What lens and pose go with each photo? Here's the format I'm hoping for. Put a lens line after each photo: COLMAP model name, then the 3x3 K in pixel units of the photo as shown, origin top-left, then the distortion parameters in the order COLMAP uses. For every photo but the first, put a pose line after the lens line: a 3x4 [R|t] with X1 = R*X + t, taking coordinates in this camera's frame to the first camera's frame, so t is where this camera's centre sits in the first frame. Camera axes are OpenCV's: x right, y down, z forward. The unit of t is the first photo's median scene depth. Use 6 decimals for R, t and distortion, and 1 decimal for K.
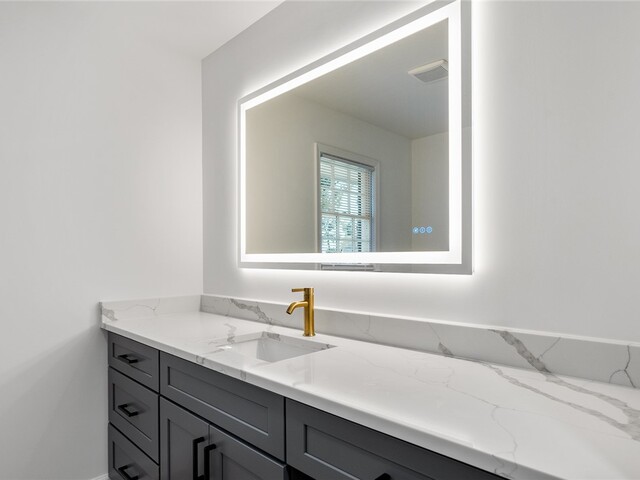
lens RADIAL K [[391.5, 0, 318.0], [0, 391.5, 258.8], [0, 0, 1]] dist [-0.002792, 0.000324]
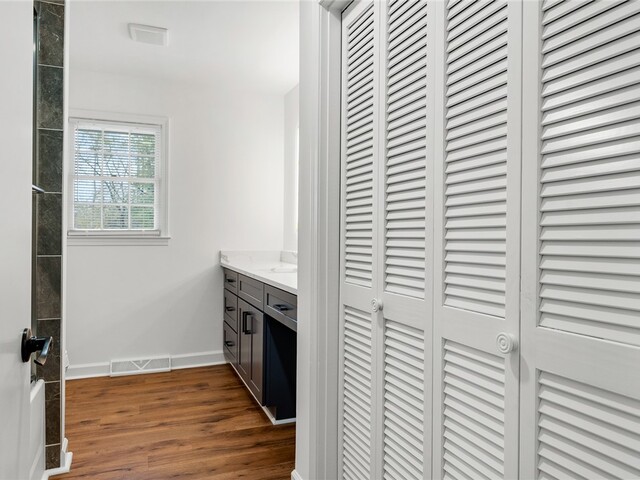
lens RADIAL K [[461.7, 0, 320.0], [0, 461.7, 240.0], [0, 0, 1]] dist [0.000386, 0.000489]
pose [[0.913760, 0.019804, -0.405772, 0.734752], [-0.016116, 0.999792, 0.012503, 0.033163], [0.405935, -0.004886, 0.913889, -0.754348]]
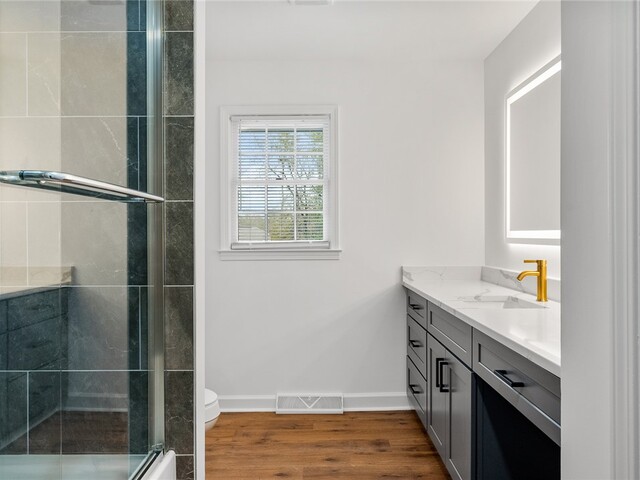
lens RADIAL K [[461.7, 0, 320.0], [0, 461.7, 240.0], [0, 0, 1]] dist [0.000386, 0.000489]
pose [[0.700206, 0.008808, -0.713886, 0.431181], [-0.001522, 0.999940, 0.010845, 0.001275], [0.713939, -0.006507, 0.700178, -0.370174]]
